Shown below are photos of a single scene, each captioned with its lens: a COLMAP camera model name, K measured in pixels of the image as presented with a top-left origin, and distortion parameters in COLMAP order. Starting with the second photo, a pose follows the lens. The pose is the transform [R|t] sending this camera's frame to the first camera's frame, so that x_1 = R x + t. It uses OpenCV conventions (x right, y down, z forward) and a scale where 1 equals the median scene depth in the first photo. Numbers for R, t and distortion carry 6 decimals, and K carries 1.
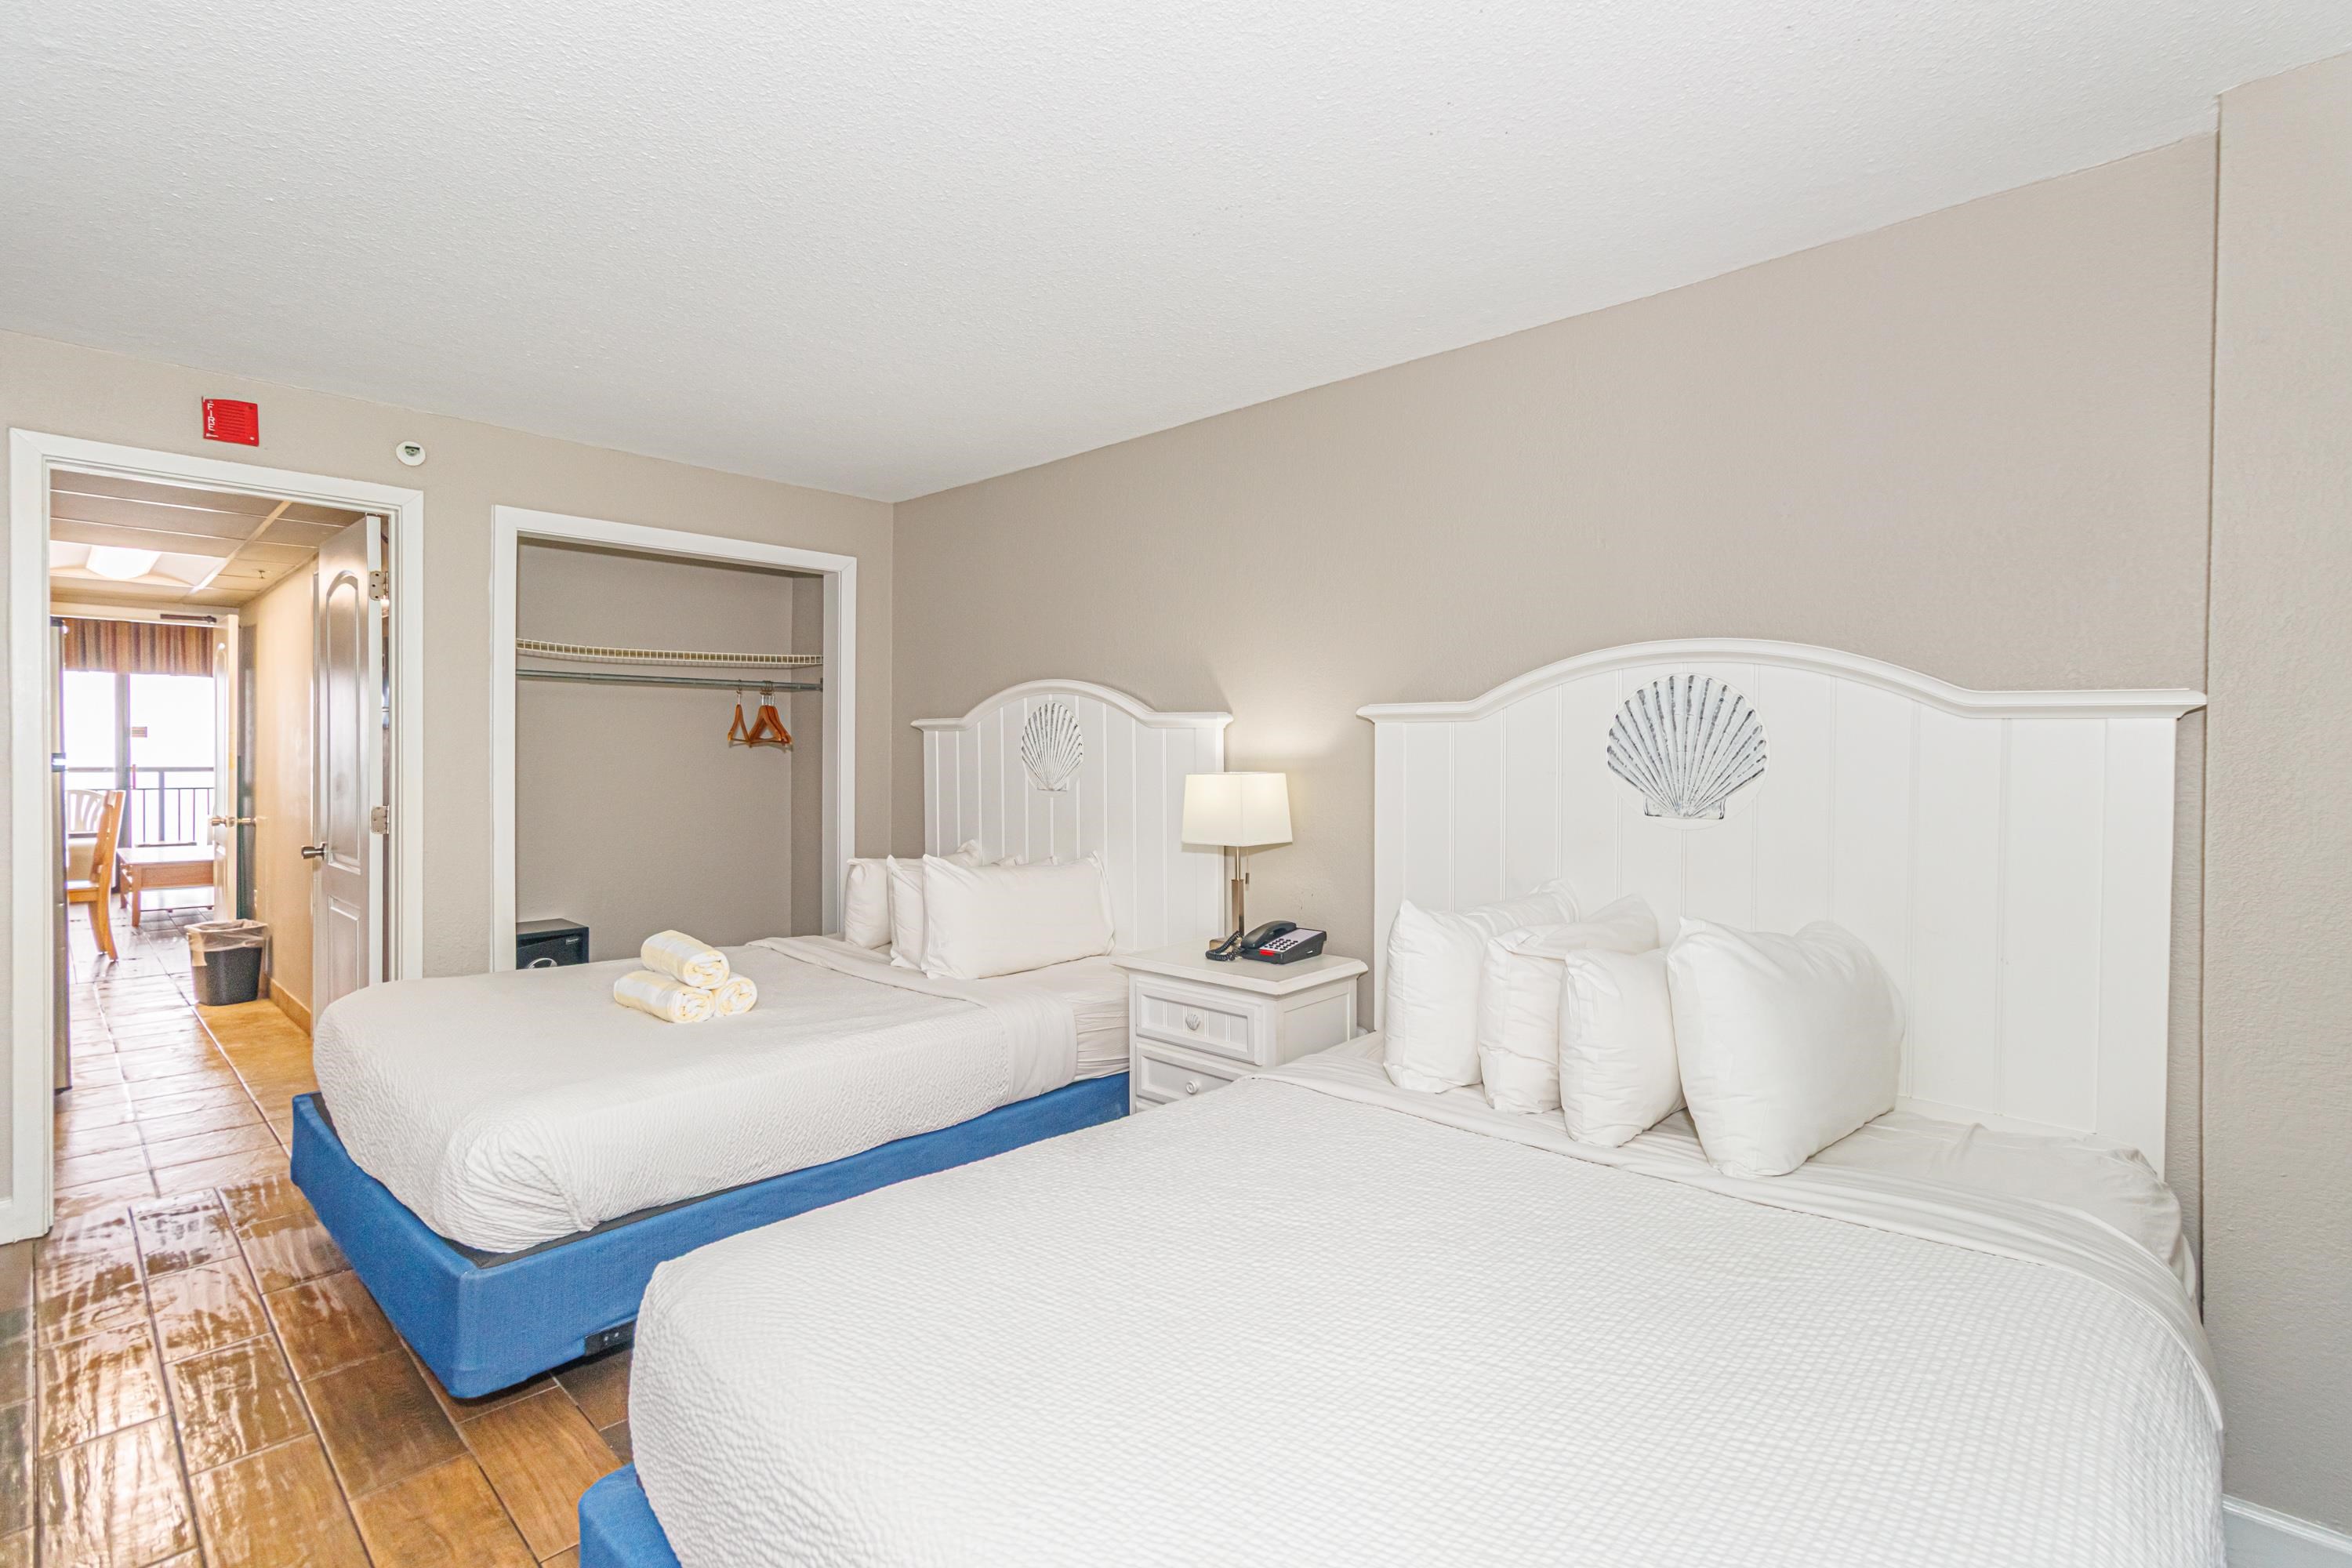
lens RADIAL K [[1083.1, 0, 1163.0], [0, 1083.1, 766.8], [0, 0, 1]] dist [0.002902, -0.000073]
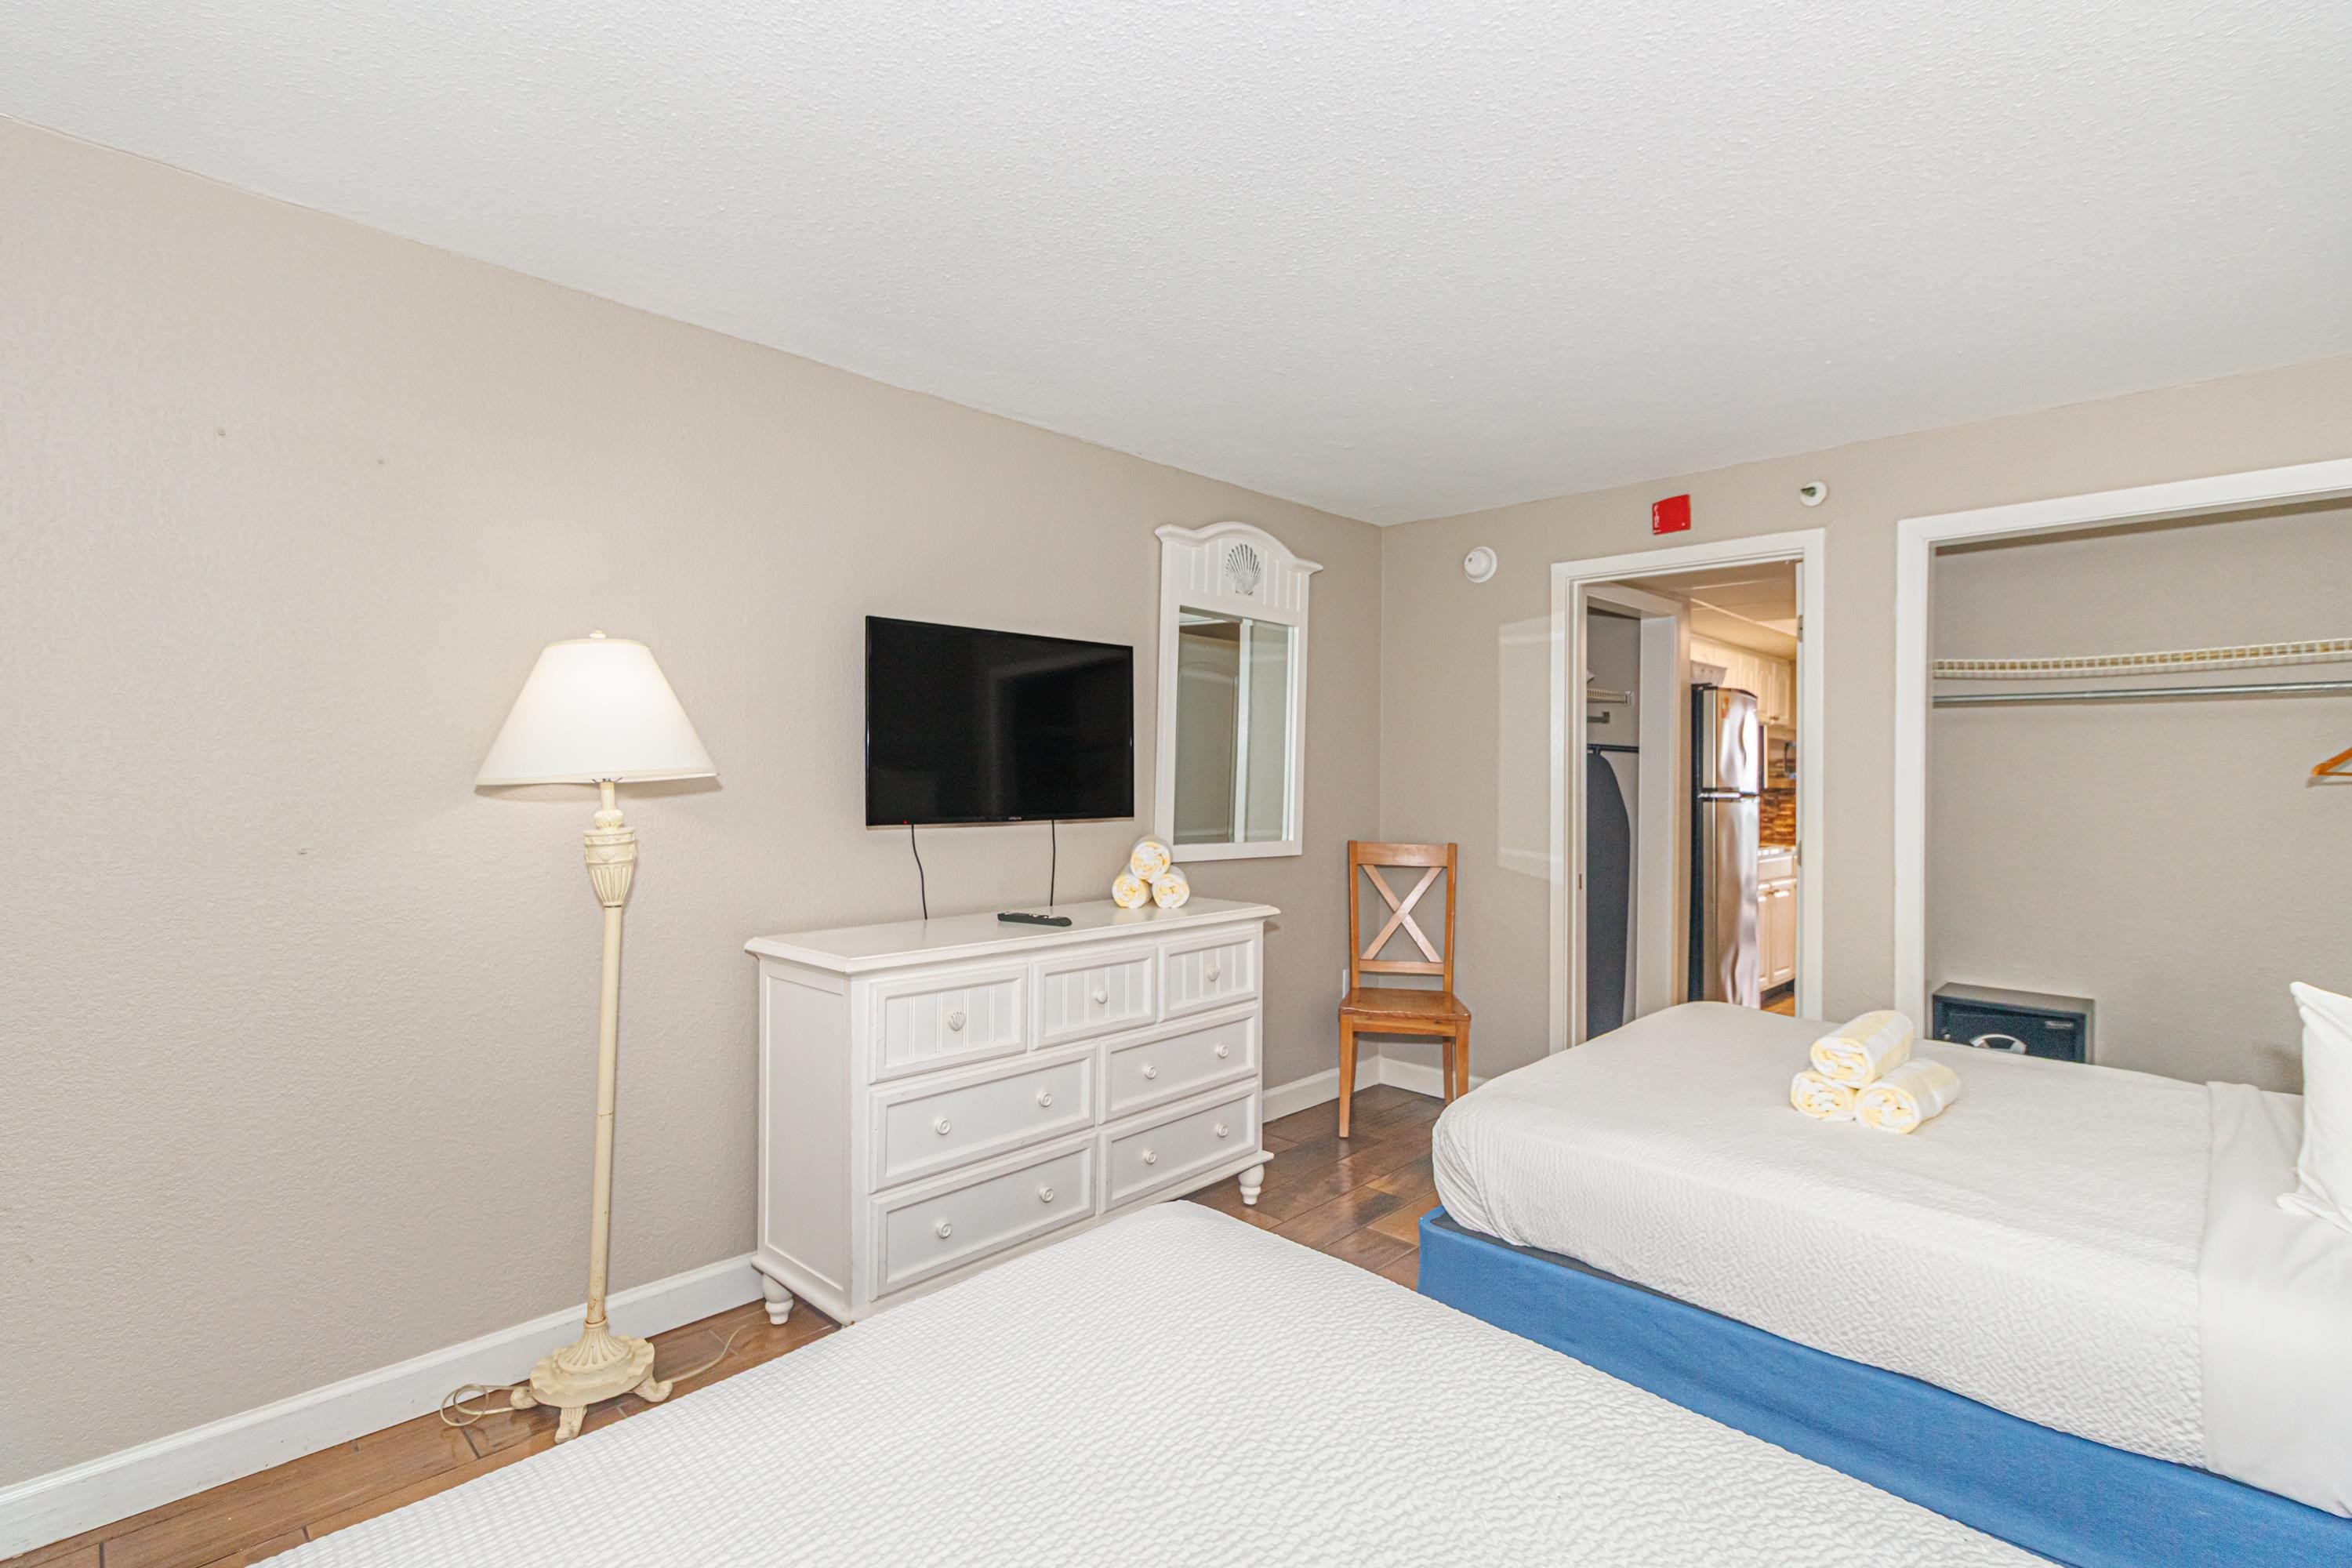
lens RADIAL K [[1083.1, 0, 1163.0], [0, 1083.1, 766.8], [0, 0, 1]] dist [0.002902, -0.000073]
pose [[-0.017877, -0.015409, -0.999721, 0.326731], [-0.023911, 0.999602, -0.014980, -0.004411], [0.999554, 0.023636, -0.018238, 0.419235]]
